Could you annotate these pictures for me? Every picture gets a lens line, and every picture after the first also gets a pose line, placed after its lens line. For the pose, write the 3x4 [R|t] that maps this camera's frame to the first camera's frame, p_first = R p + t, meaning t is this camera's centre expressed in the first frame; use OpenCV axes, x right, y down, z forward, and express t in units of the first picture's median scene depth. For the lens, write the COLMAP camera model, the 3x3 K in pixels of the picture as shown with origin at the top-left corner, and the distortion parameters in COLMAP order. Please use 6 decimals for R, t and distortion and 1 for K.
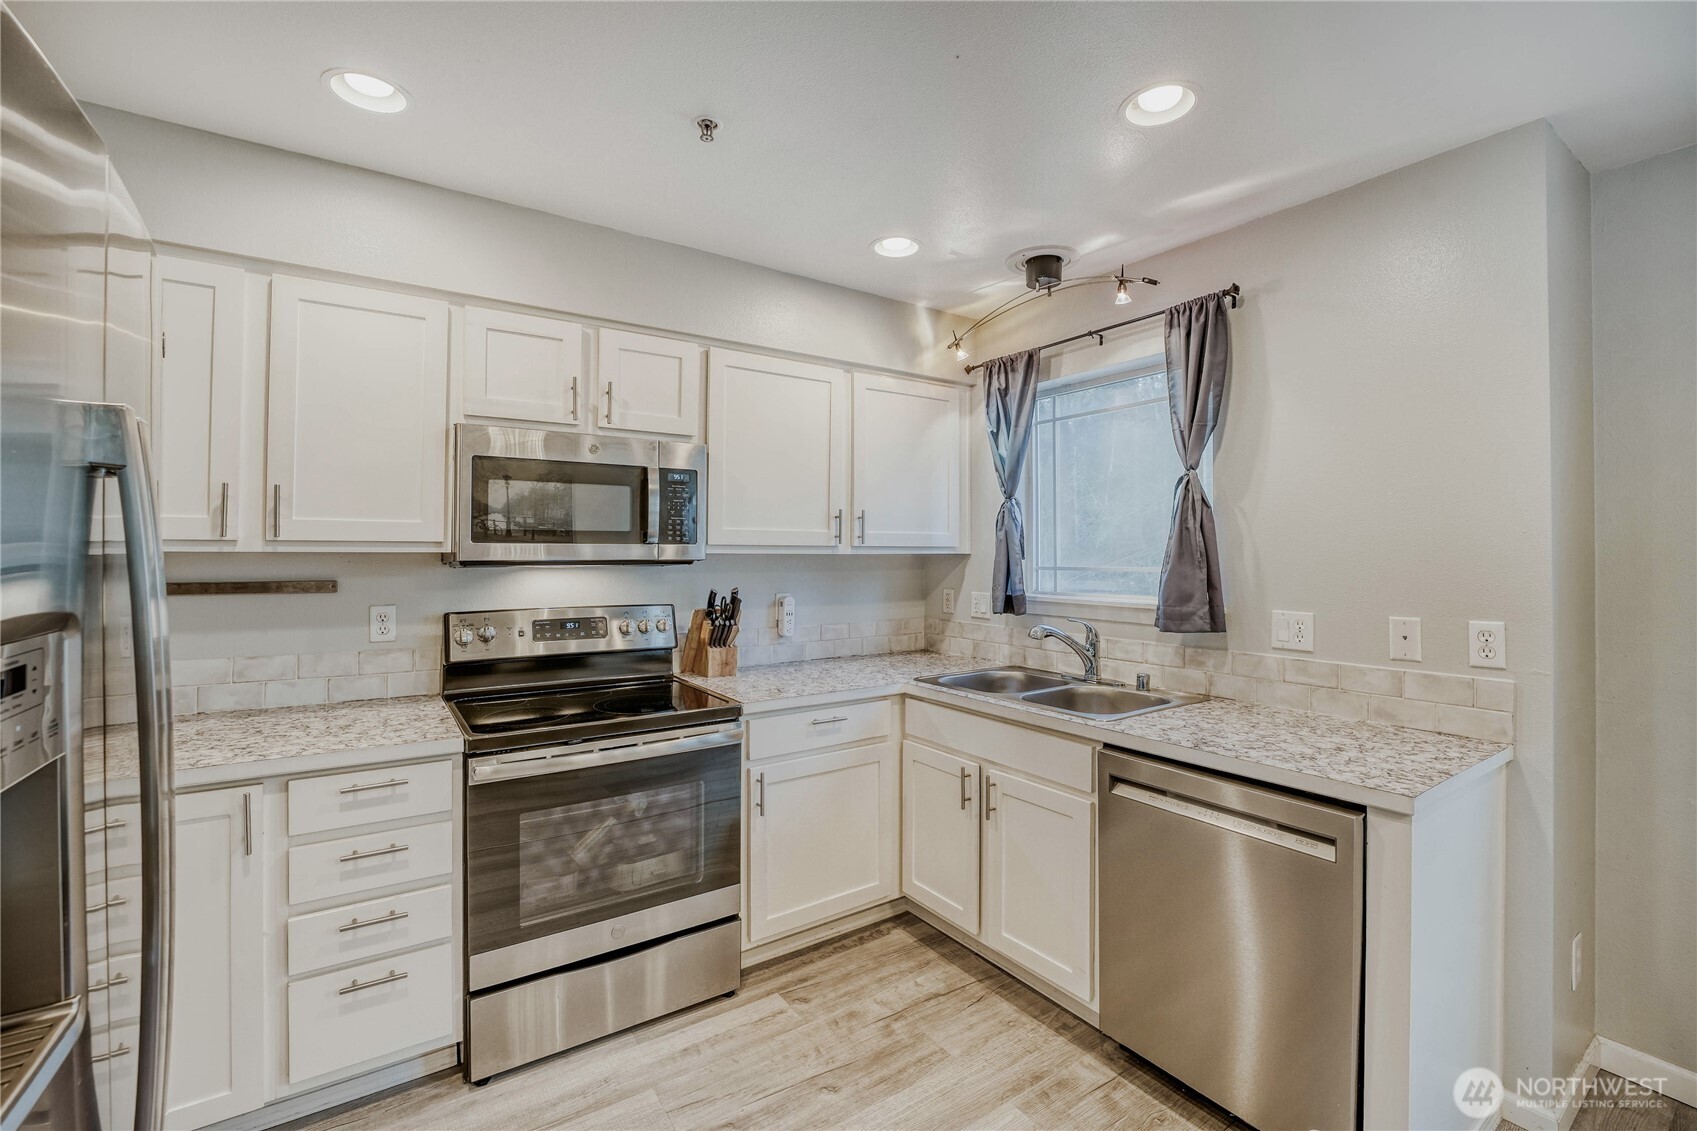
lens RADIAL K [[716.5, 0, 850.1], [0, 716.5, 551.1], [0, 0, 1]] dist [-0.030718, -0.000419]
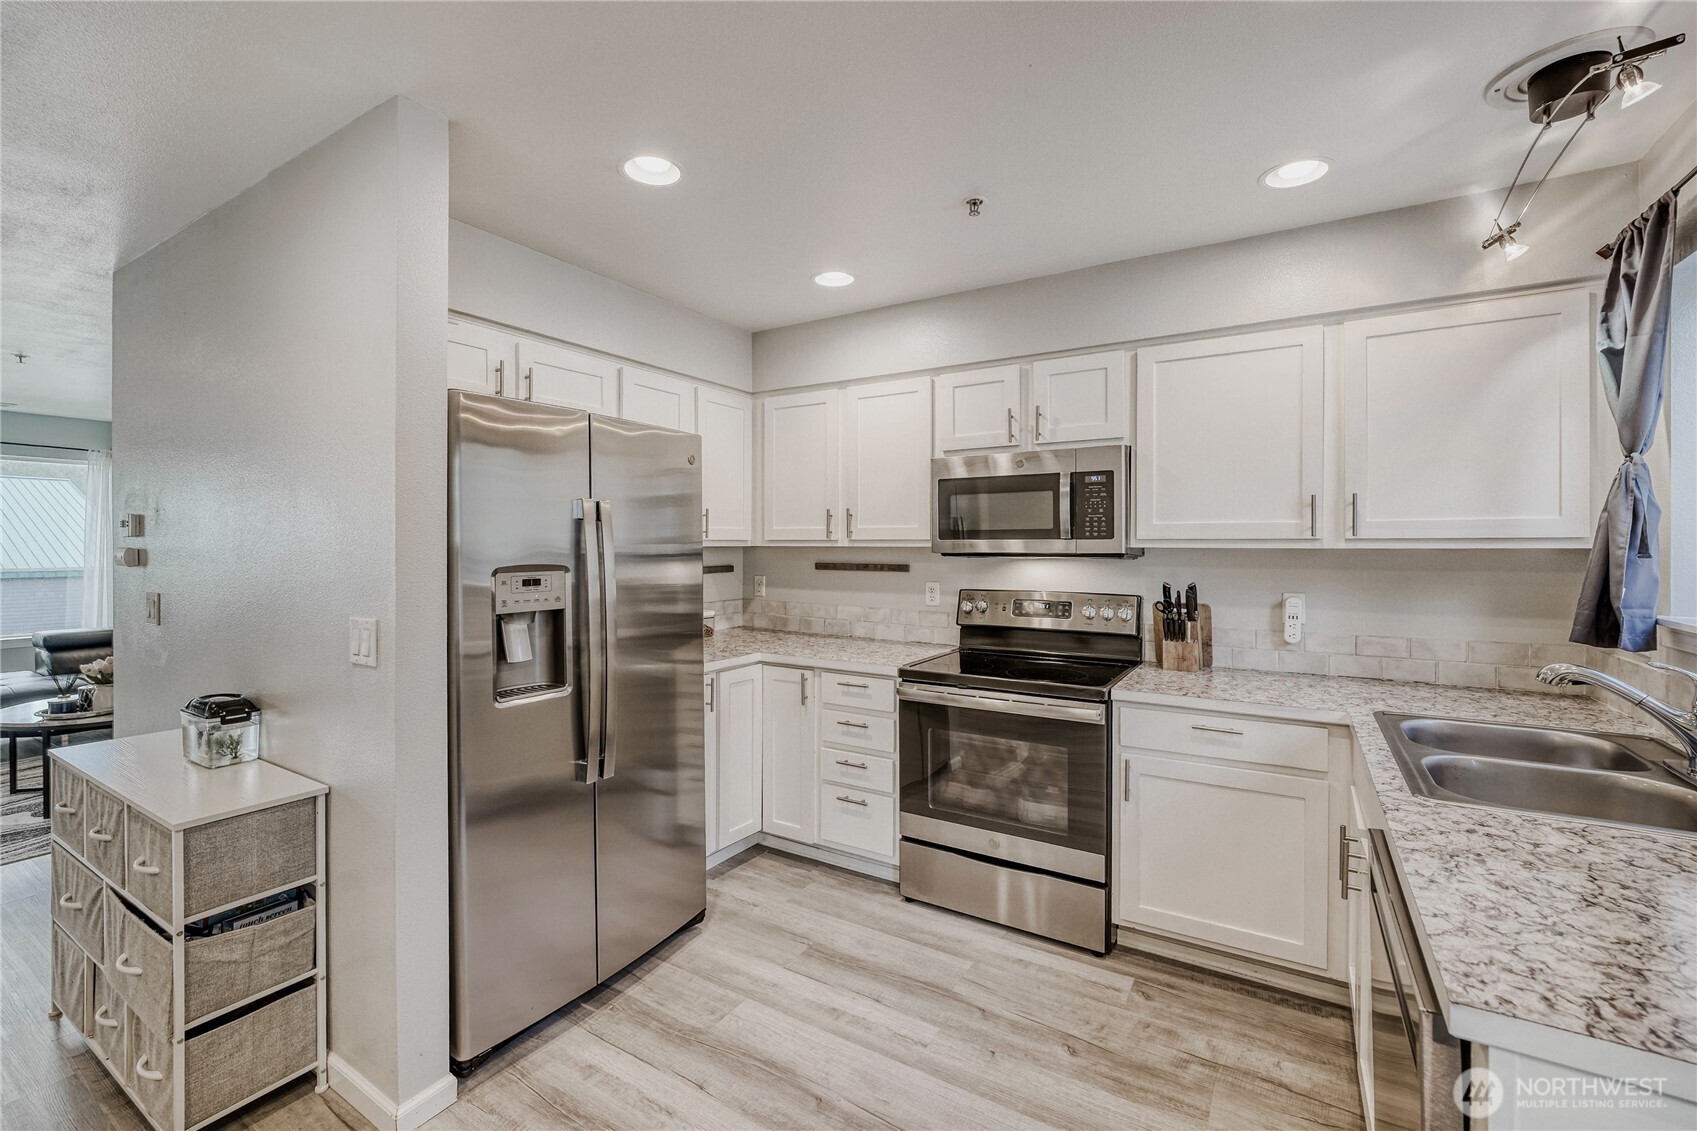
lens RADIAL K [[709.7, 0, 851.0], [0, 709.7, 559.4], [0, 0, 1]] dist [-0.016518, 0.000527]
pose [[0.416652, 0.015522, -0.908933, 0.642000], [0.001916, 0.999837, 0.017953, 0.001535], [0.909064, -0.009222, 0.416555, 0.211781]]
